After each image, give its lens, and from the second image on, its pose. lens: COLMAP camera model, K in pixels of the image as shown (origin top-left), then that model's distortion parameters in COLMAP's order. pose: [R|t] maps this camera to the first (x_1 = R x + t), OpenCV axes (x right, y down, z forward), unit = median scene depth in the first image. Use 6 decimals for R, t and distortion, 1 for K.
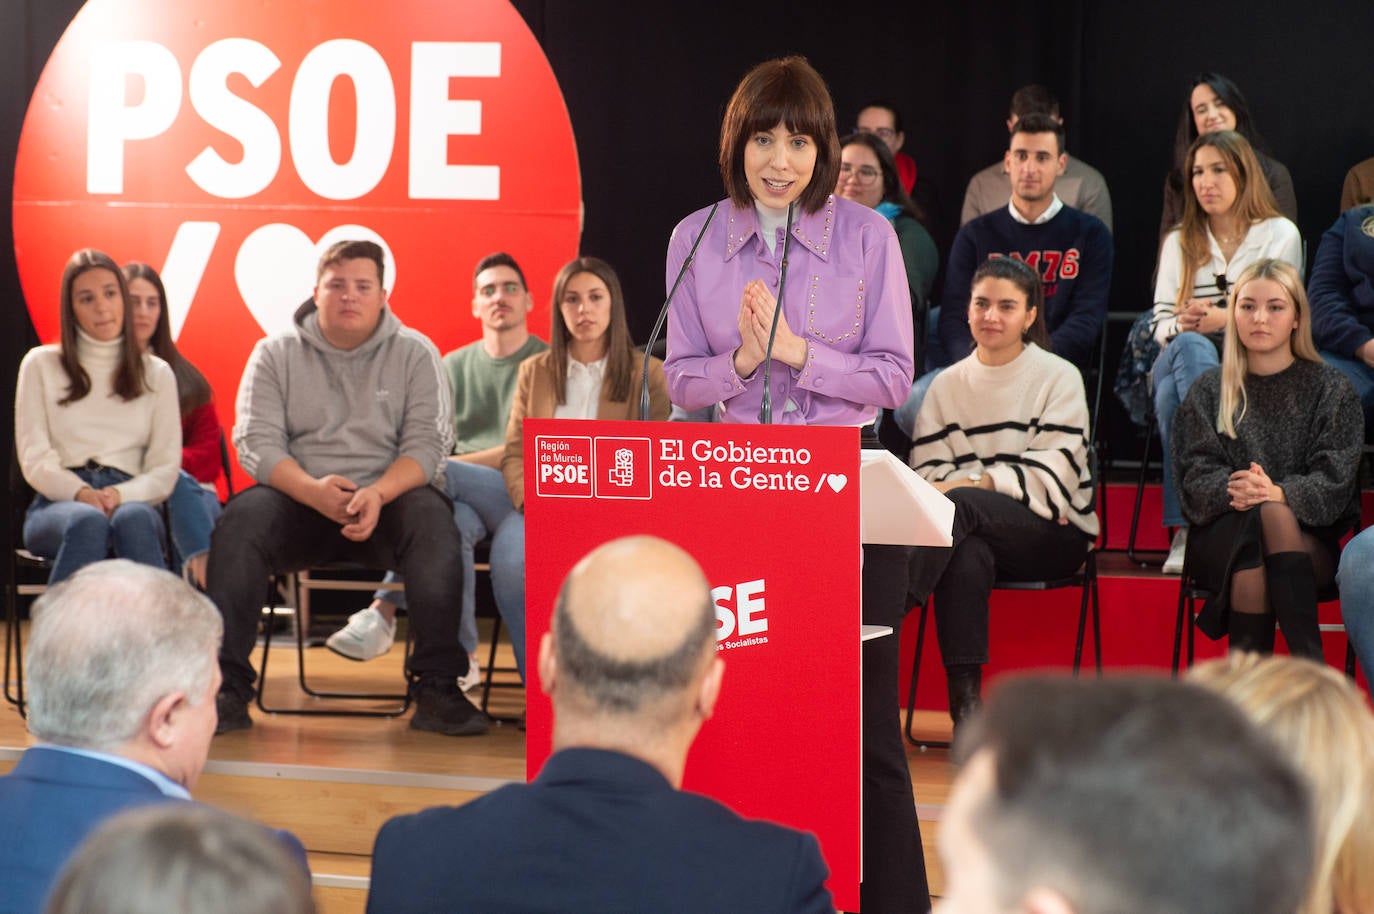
lens RADIAL K [[3365.9, 0, 687.0], [0, 3365.9, 457.0], [0, 0, 1]] dist [0.041808, -0.302305]
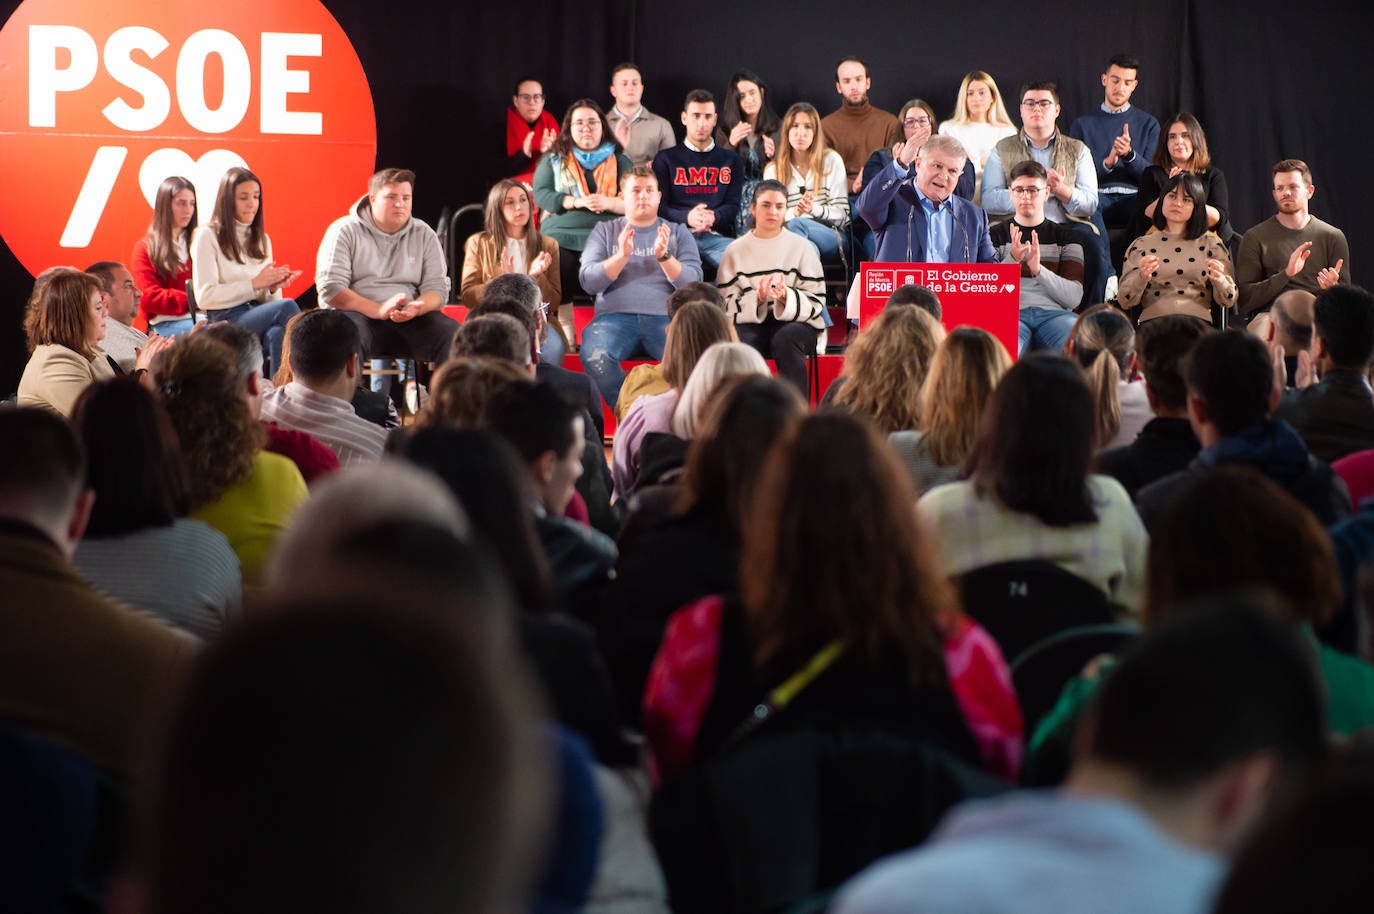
lens RADIAL K [[3365.9, 0, 687.0], [0, 3365.9, 457.0], [0, 0, 1]] dist [0.041808, -0.302305]
pose [[0.903568, -0.034582, 0.427047, -1.105069], [0.018281, 0.998941, 0.042213, 0.020946], [-0.428055, -0.030335, 0.903244, -0.956492]]
